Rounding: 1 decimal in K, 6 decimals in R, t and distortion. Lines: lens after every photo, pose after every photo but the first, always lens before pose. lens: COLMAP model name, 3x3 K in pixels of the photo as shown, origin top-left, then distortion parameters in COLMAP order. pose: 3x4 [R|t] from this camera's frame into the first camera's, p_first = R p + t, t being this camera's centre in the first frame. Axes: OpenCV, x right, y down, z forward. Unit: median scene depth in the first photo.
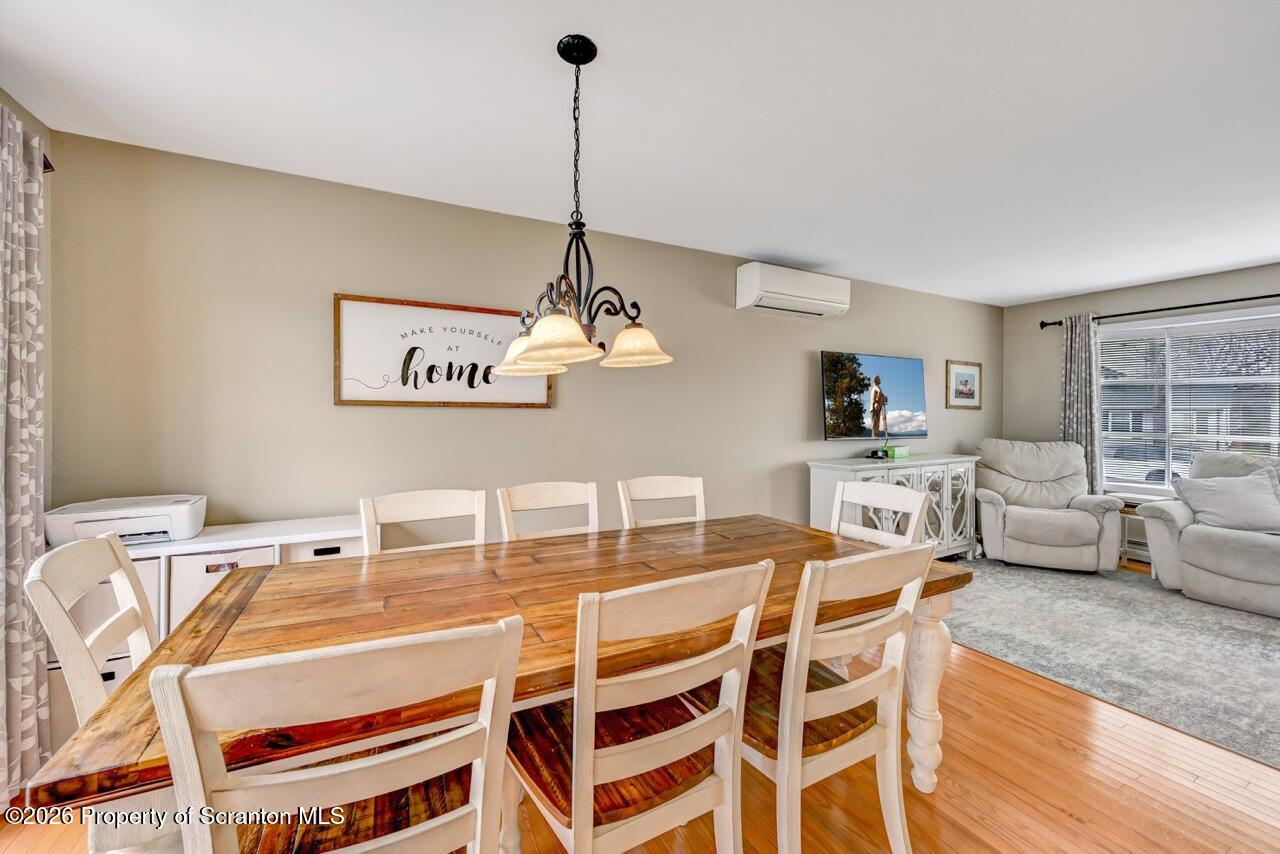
lens RADIAL K [[508.2, 0, 666.3], [0, 508.2, 410.7], [0, 0, 1]] dist [-0.004432, 0.001599]
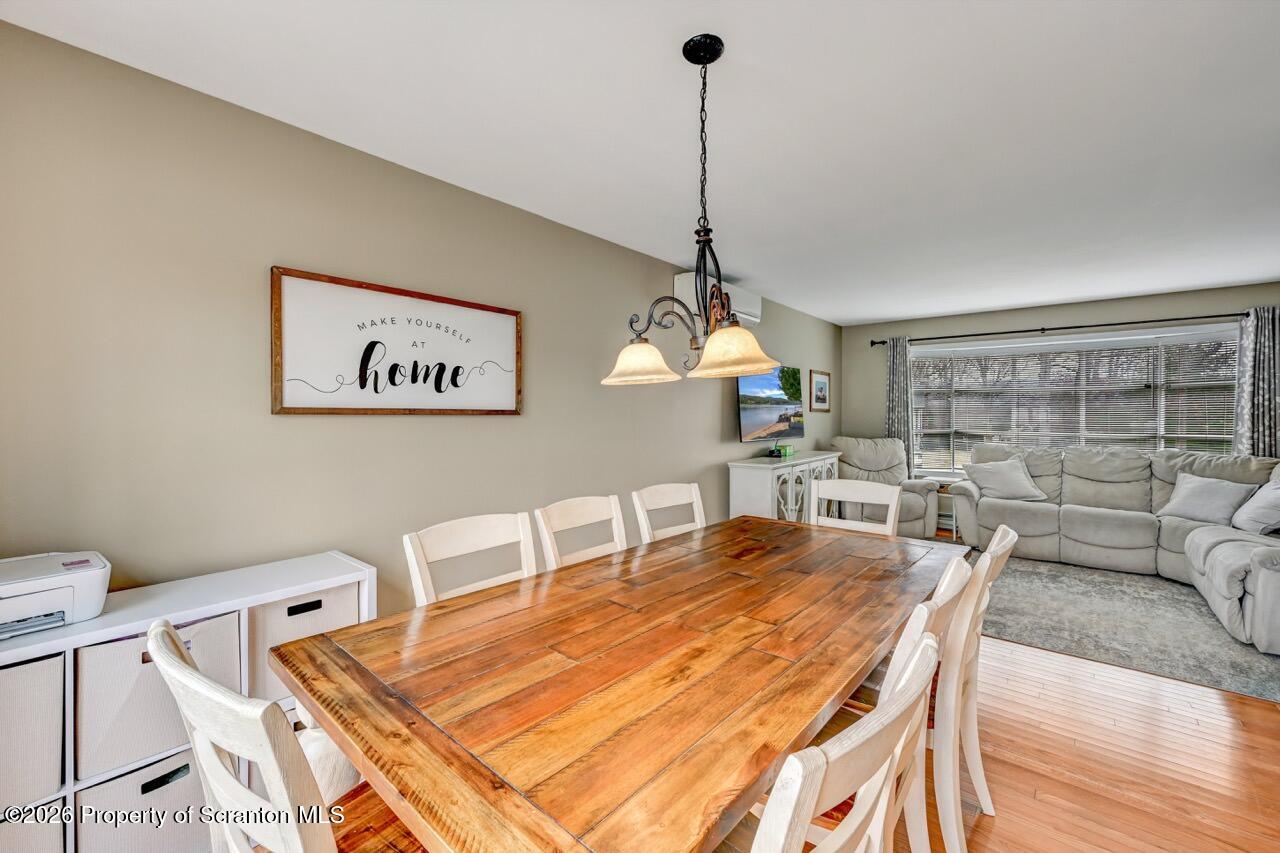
lens RADIAL K [[508.2, 0, 666.8], [0, 508.2, 414.7], [0, 0, 1]] dist [-0.004432, 0.001599]
pose [[0.929636, -0.003822, 0.368460, -0.342445], [0.000520, 0.999959, 0.009063, -0.014753], [-0.368479, -0.008234, 0.929600, 0.071598]]
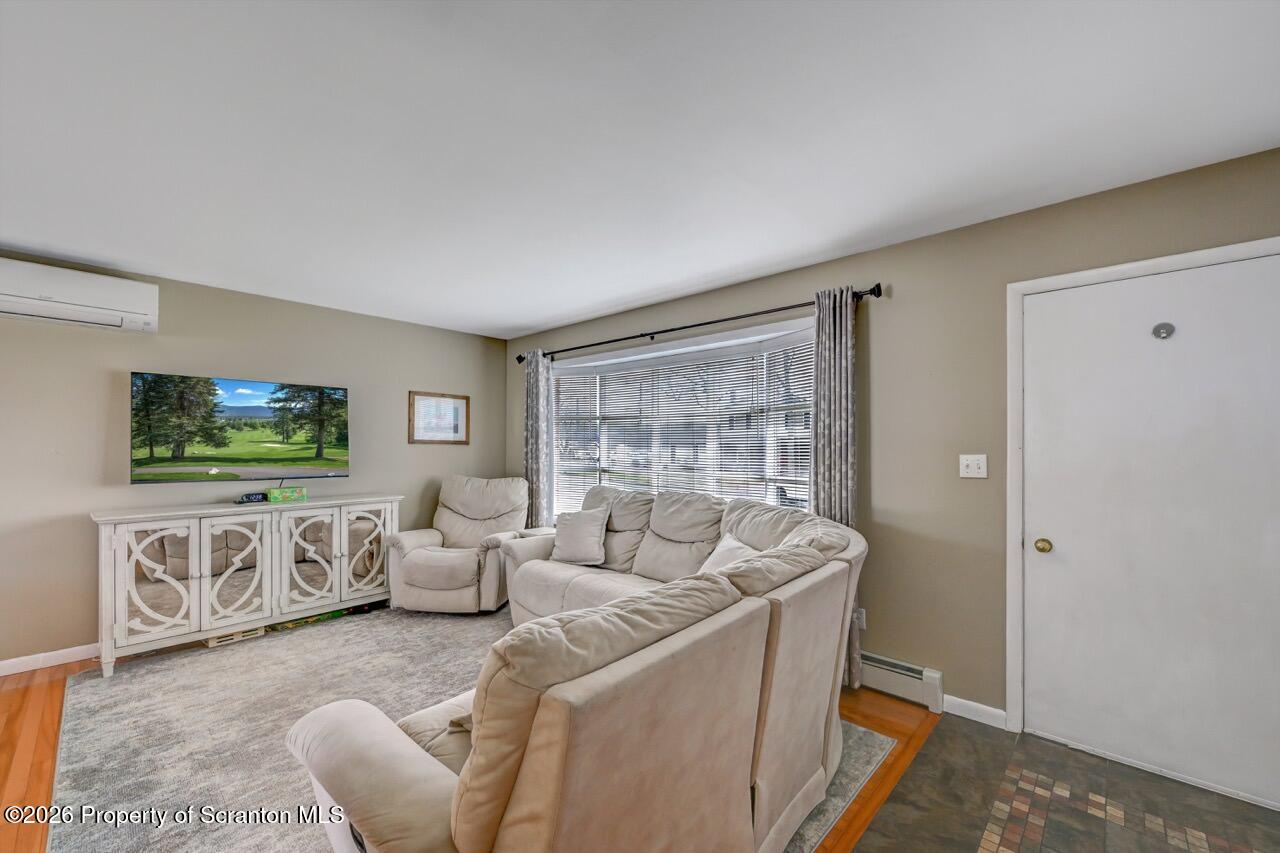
lens RADIAL K [[508.2, 0, 648.1], [0, 508.2, 437.9], [0, 0, 1]] dist [-0.004432, 0.001599]
pose [[0.946037, -0.000535, 0.324060, 1.273310], [0.002700, 0.999977, -0.006232, -0.014878], [-0.324049, 0.006770, 0.946016, -0.042425]]
